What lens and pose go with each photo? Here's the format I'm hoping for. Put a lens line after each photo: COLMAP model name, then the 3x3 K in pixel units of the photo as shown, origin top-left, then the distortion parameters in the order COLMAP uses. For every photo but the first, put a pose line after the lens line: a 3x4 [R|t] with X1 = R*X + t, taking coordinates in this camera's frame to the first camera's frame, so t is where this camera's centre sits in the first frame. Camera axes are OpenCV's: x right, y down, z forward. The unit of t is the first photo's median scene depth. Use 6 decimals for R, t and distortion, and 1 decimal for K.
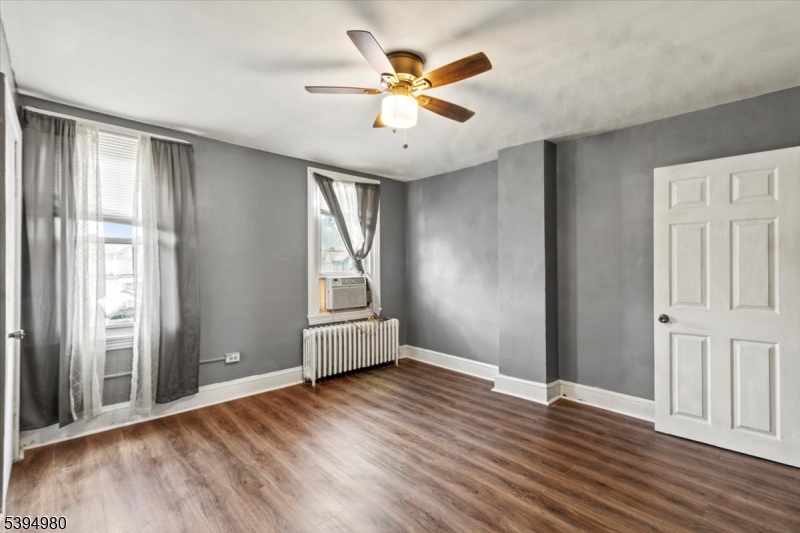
lens RADIAL K [[365.6, 0, 419.2], [0, 365.6, 264.1], [0, 0, 1]] dist [0.014495, 0.000037]
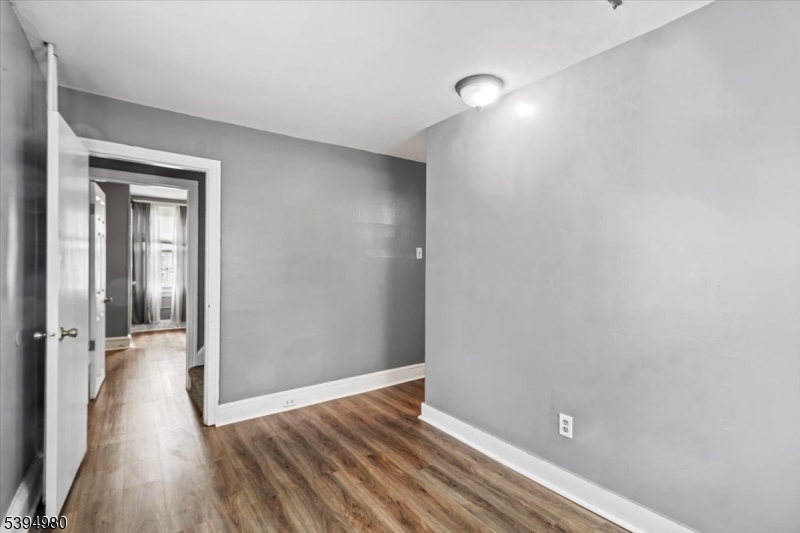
lens RADIAL K [[365.6, 0, 402.0], [0, 365.6, 269.2], [0, 0, 1]] dist [0.014495, 0.000037]
pose [[0.987818, -0.001785, -0.155602, 1.073776], [0.001431, 0.999996, -0.002389, 0.062667], [0.155606, 0.002138, 0.987817, -1.123986]]
